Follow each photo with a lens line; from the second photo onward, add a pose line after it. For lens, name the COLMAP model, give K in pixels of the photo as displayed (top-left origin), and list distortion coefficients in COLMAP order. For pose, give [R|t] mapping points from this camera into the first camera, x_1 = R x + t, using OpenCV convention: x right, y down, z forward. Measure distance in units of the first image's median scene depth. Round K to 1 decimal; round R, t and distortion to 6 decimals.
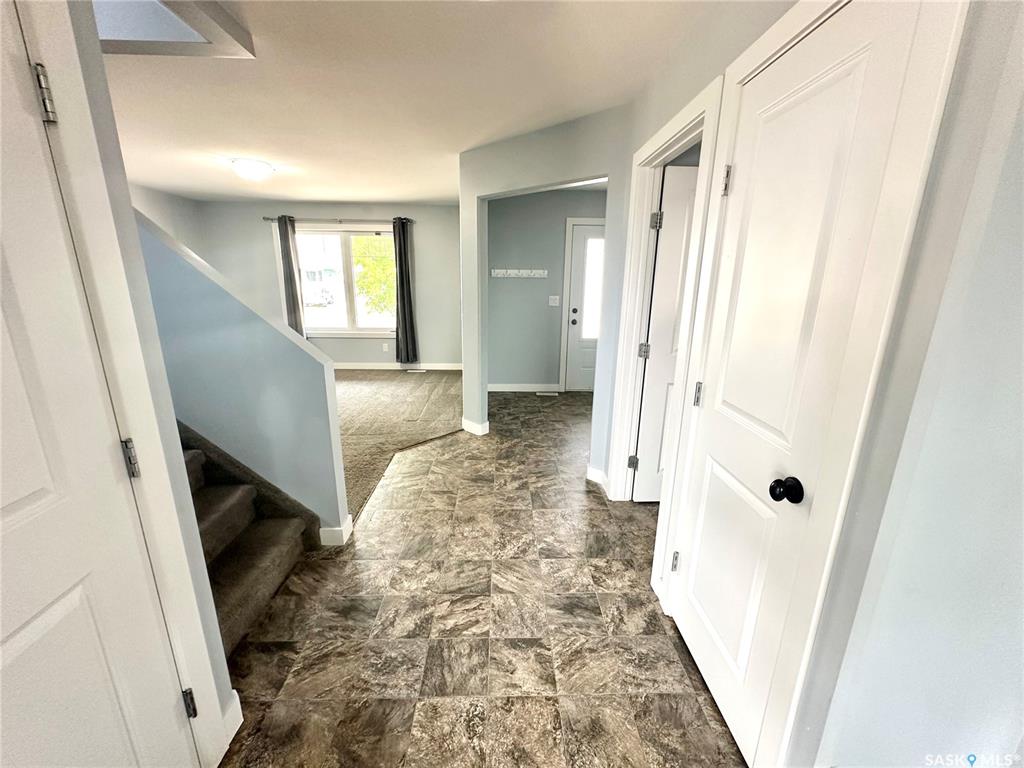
lens RADIAL K [[409.4, 0, 512.0], [0, 409.4, 384.0], [0, 0, 1]] dist [-0.001820, 0.000030]
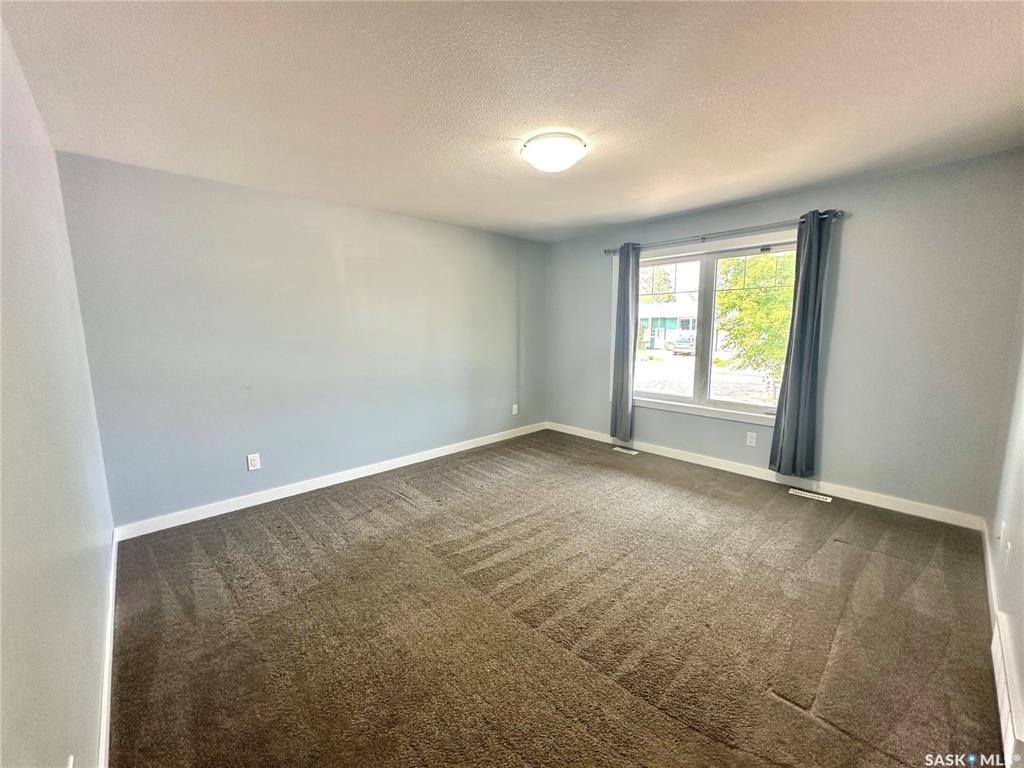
lens RADIAL K [[409.4, 0, 512.0], [0, 409.4, 384.0], [0, 0, 1]] dist [-0.001820, 0.000030]
pose [[0.662236, 0.087167, -0.744207, -0.116856], [-0.172545, 0.984258, -0.038256, -0.092534], [0.729158, 0.153744, 0.666852, 0.378899]]
